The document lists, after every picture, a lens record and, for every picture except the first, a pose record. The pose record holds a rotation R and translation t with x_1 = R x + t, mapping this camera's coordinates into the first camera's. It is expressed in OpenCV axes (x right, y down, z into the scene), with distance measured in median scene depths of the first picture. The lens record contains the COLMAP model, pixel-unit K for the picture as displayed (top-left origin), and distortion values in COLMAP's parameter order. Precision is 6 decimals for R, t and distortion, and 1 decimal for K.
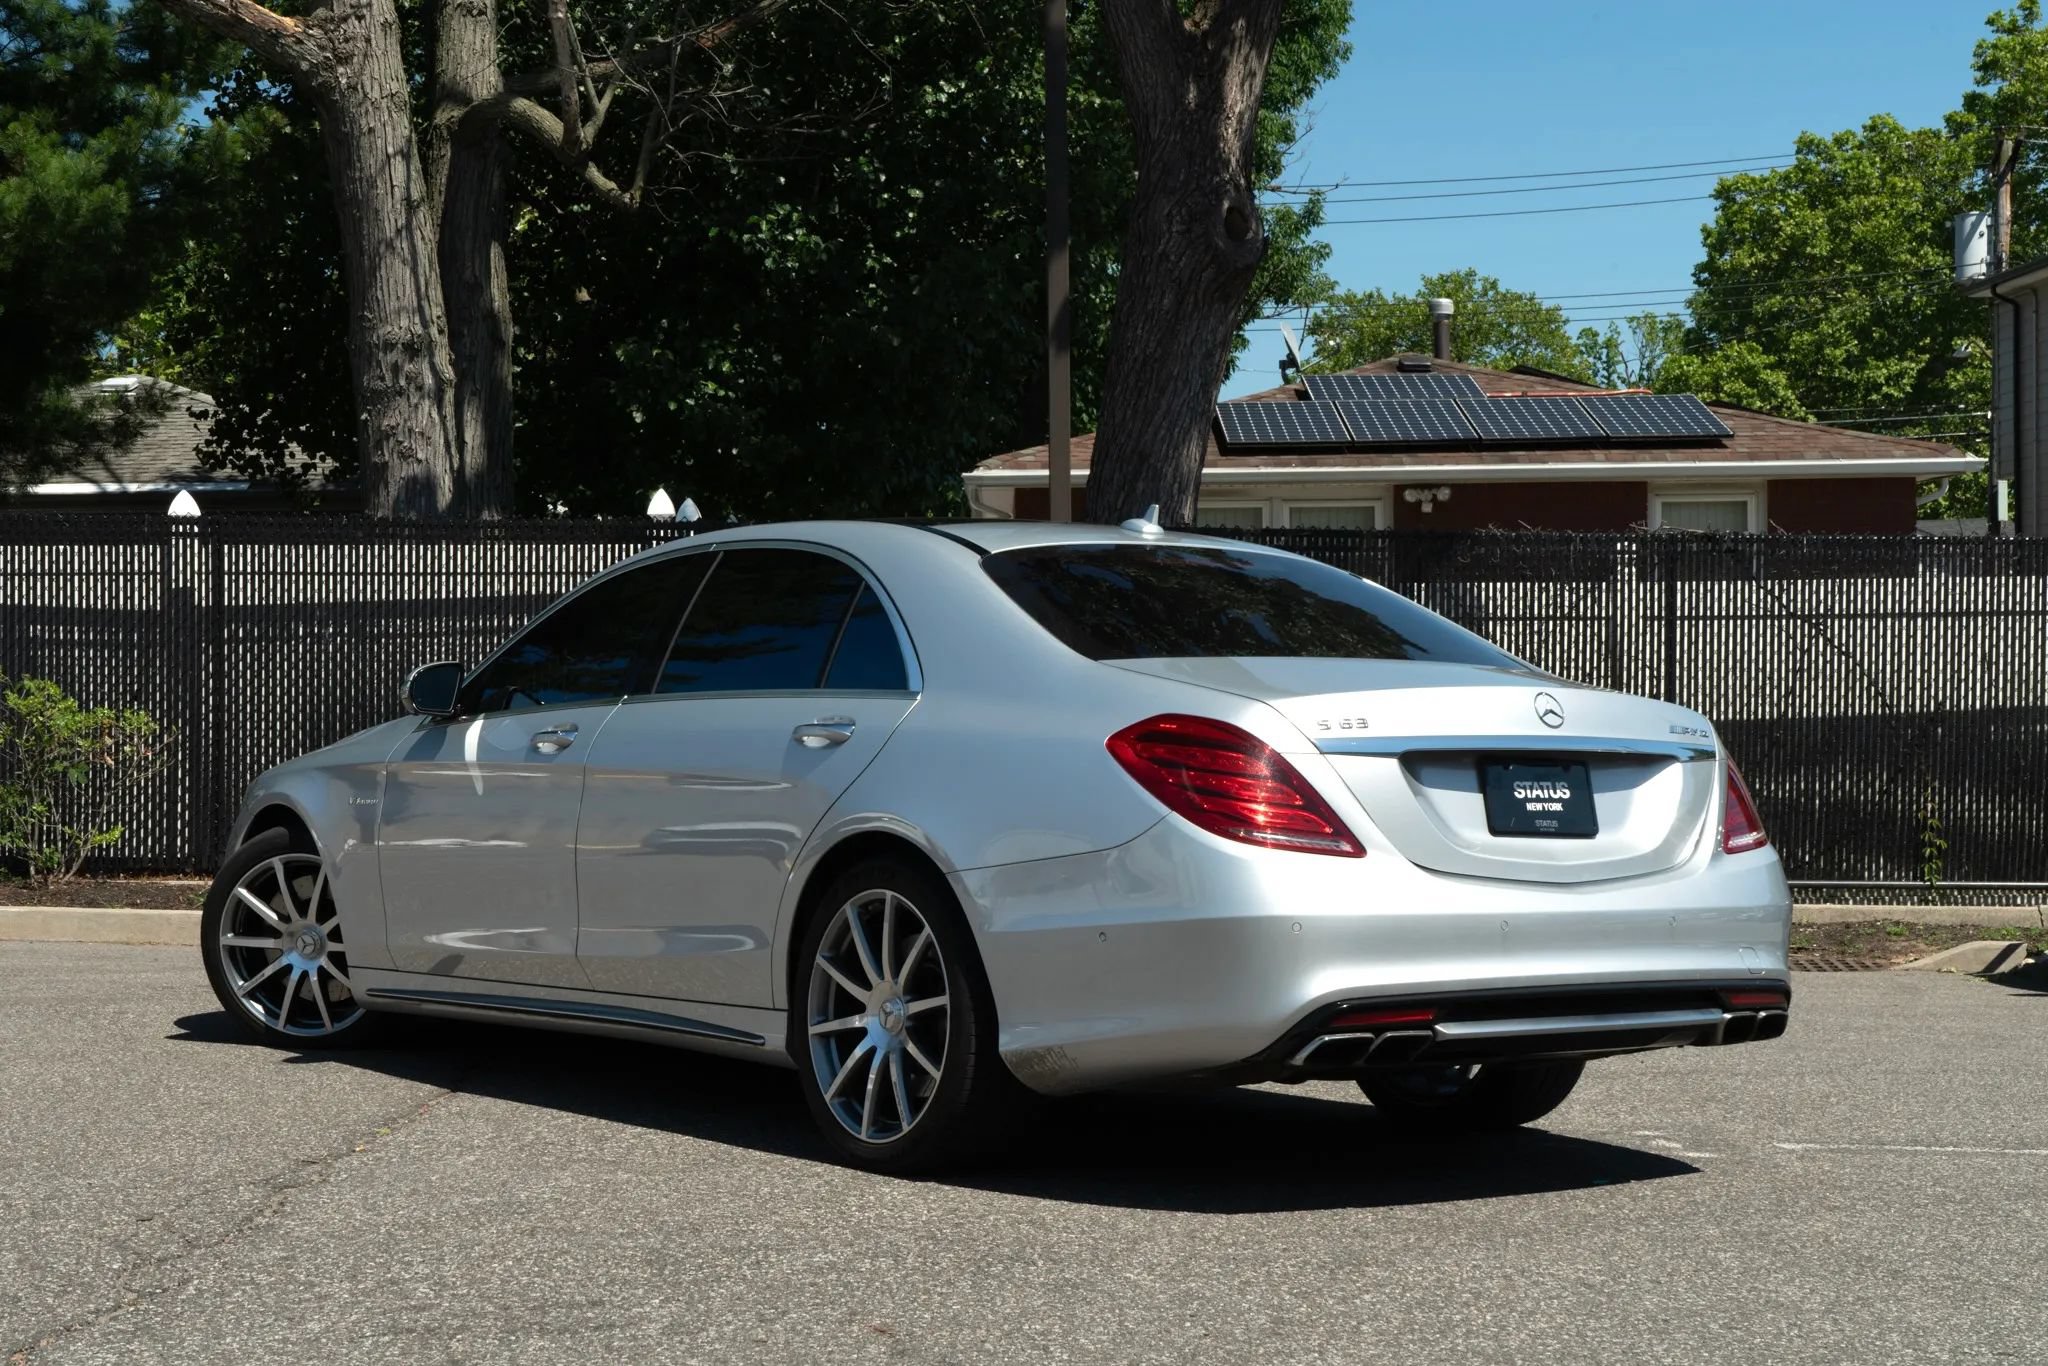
lens RADIAL K [[3181.6, 0, 1020.9], [0, 3181.6, 688.7], [0, 0, 1]] dist [0.023893, 0.112509]
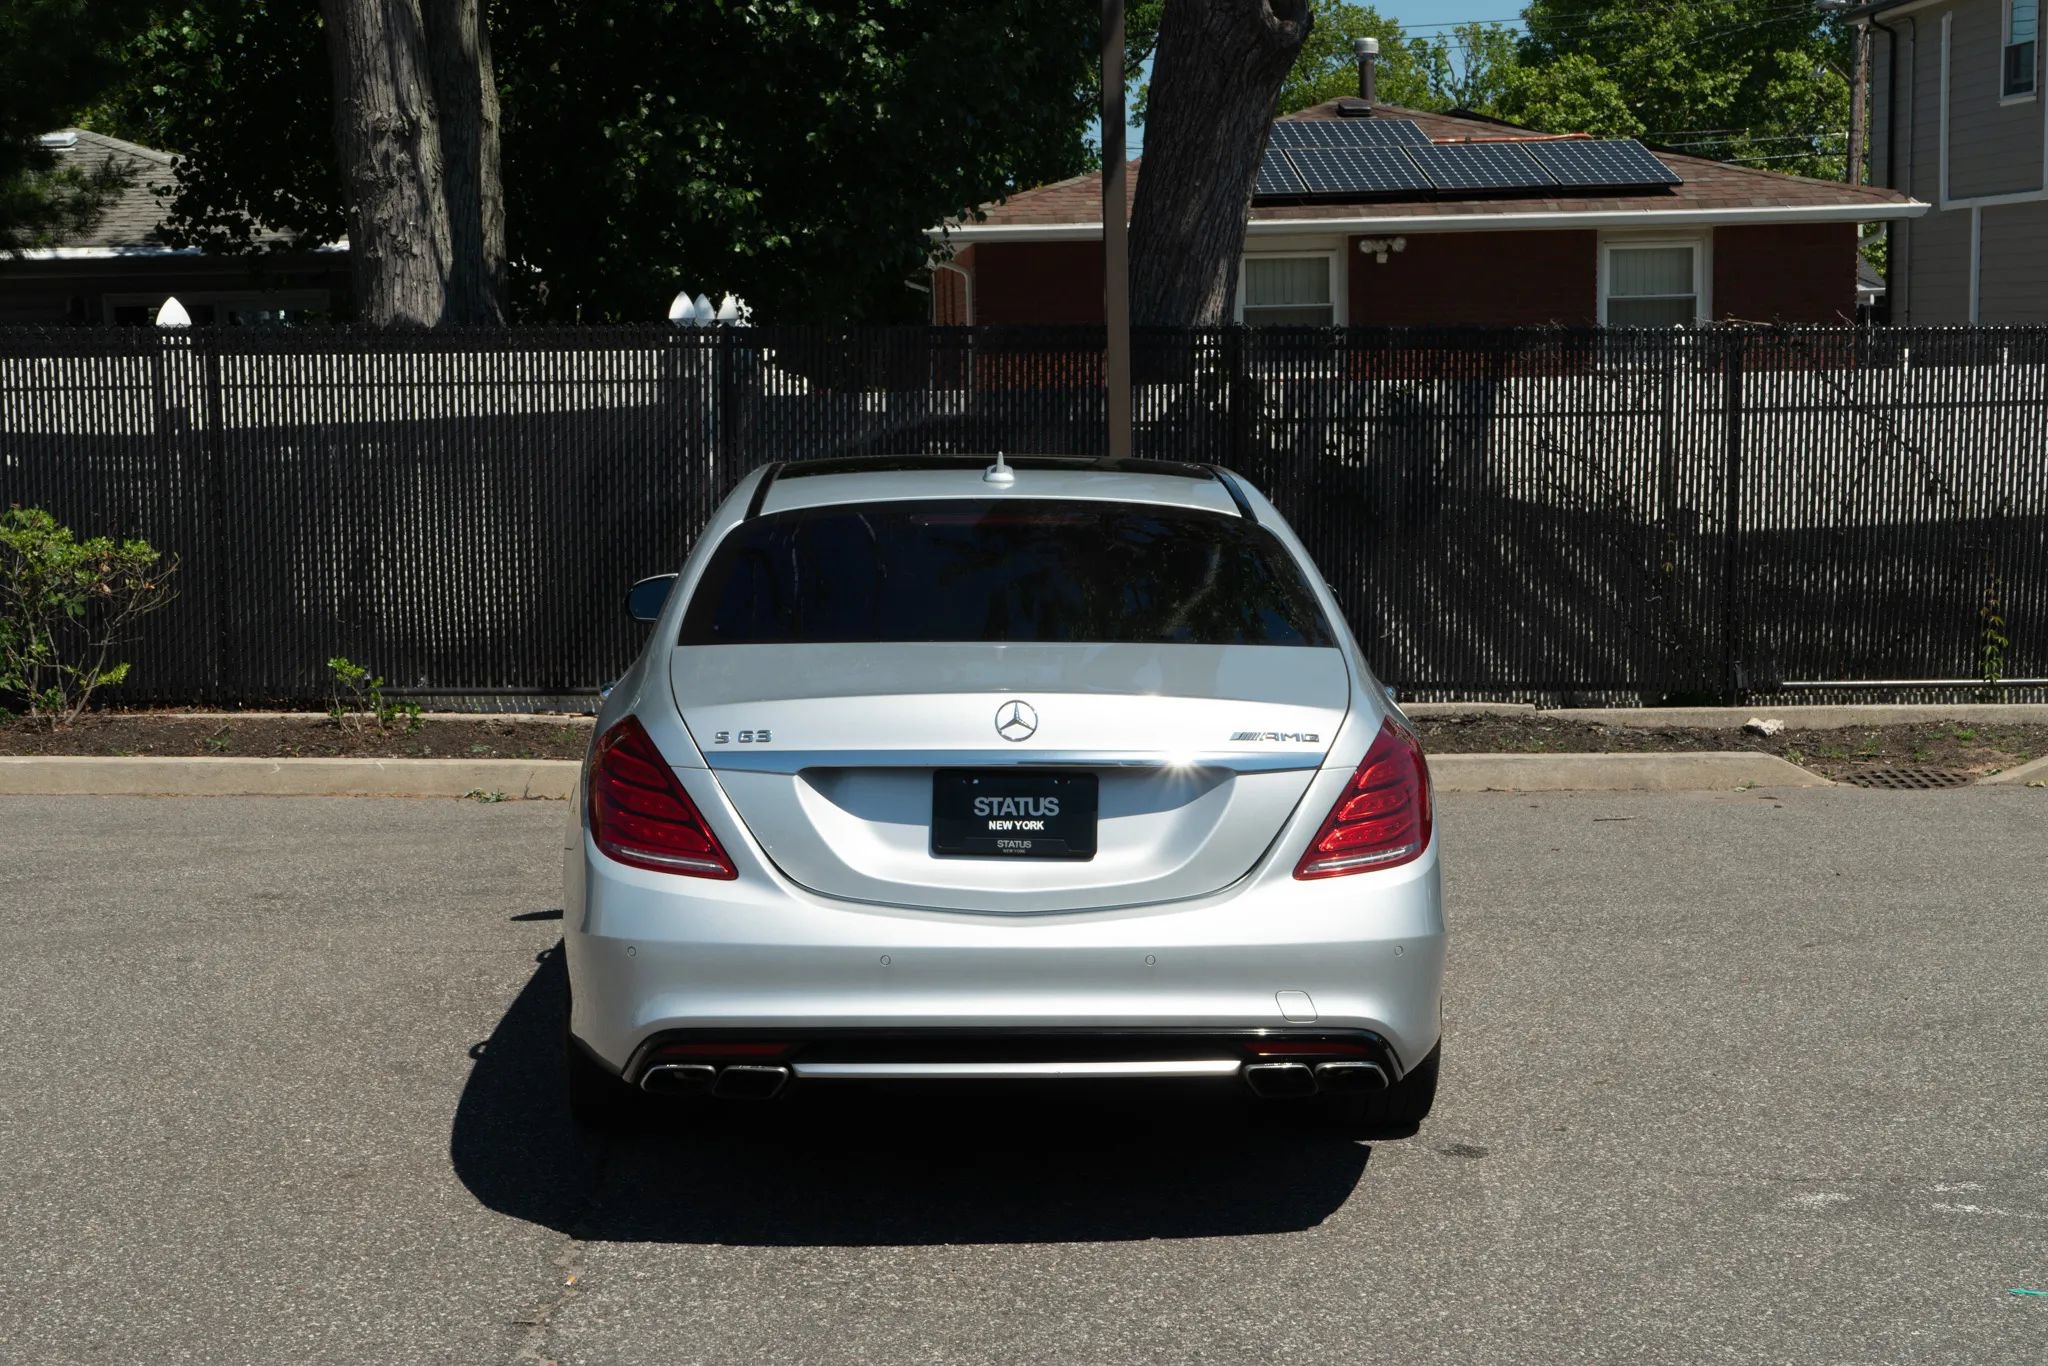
lens RADIAL K [[2898.7, 0, 1020.2], [0, 2898.7, 688.1], [0, 0, 1]] dist [0.023039, 0.054377]
pose [[0.998626, -0.018244, 0.049121, -0.055920], [0.012773, 0.993907, 0.109475, -0.037704], [-0.050819, -0.108698, 0.992775, 0.121846]]
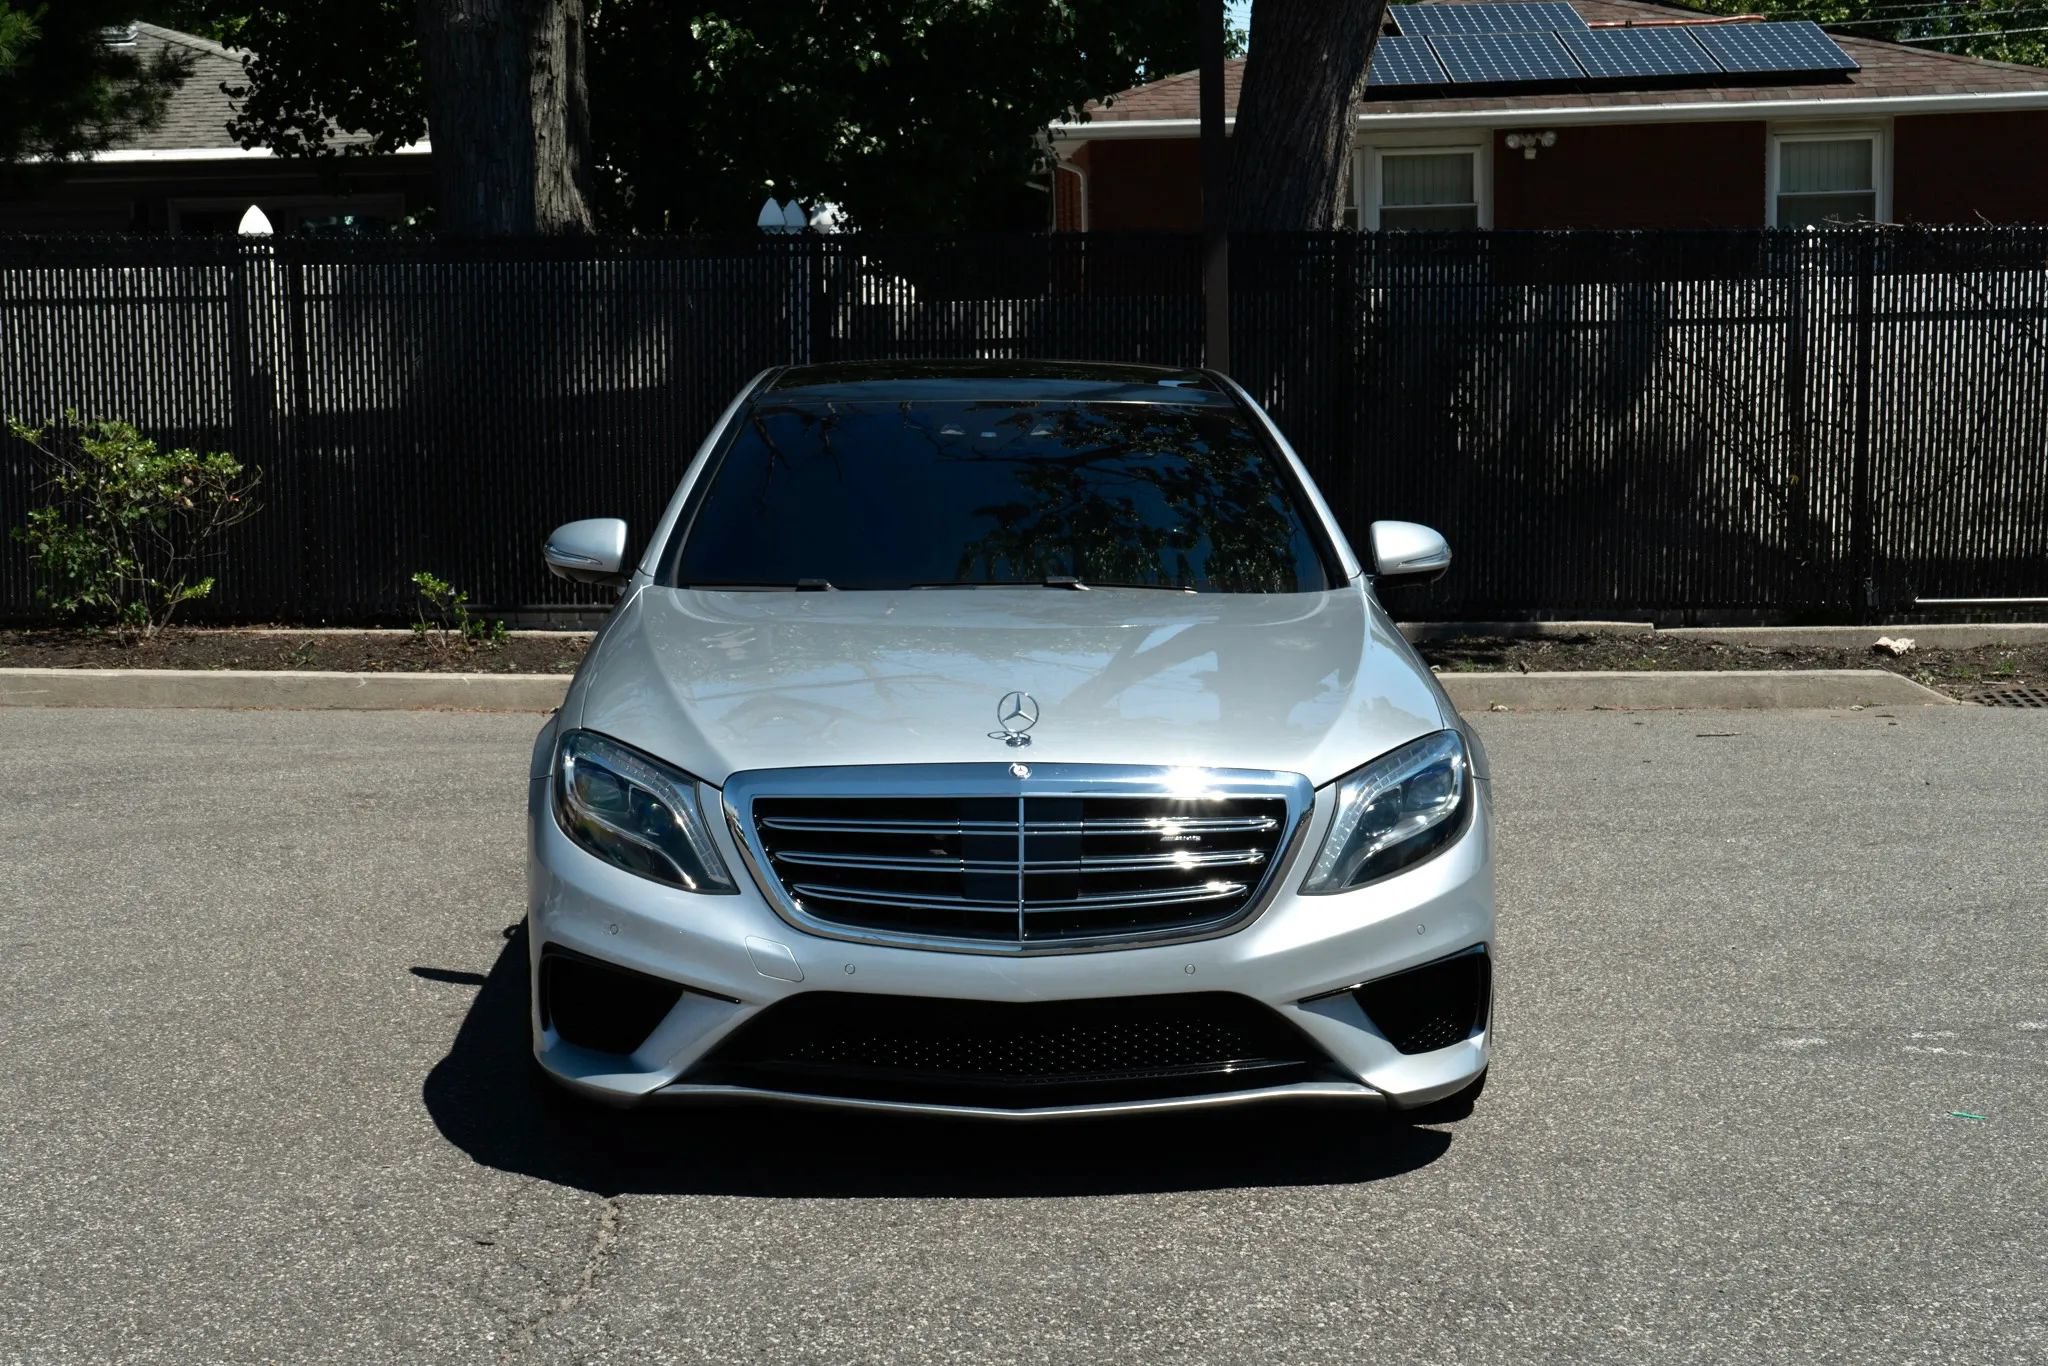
lens RADIAL K [[3279.0, 0, 1018.1], [0, 3279.0, 685.8], [0, 0, 1]] dist [0.033984, 0.083999]
pose [[0.999851, -0.016980, 0.003114, -0.045792], [0.016464, 0.992193, 0.123619, -0.037742], [-0.005189, -0.123549, 0.992325, 0.036766]]
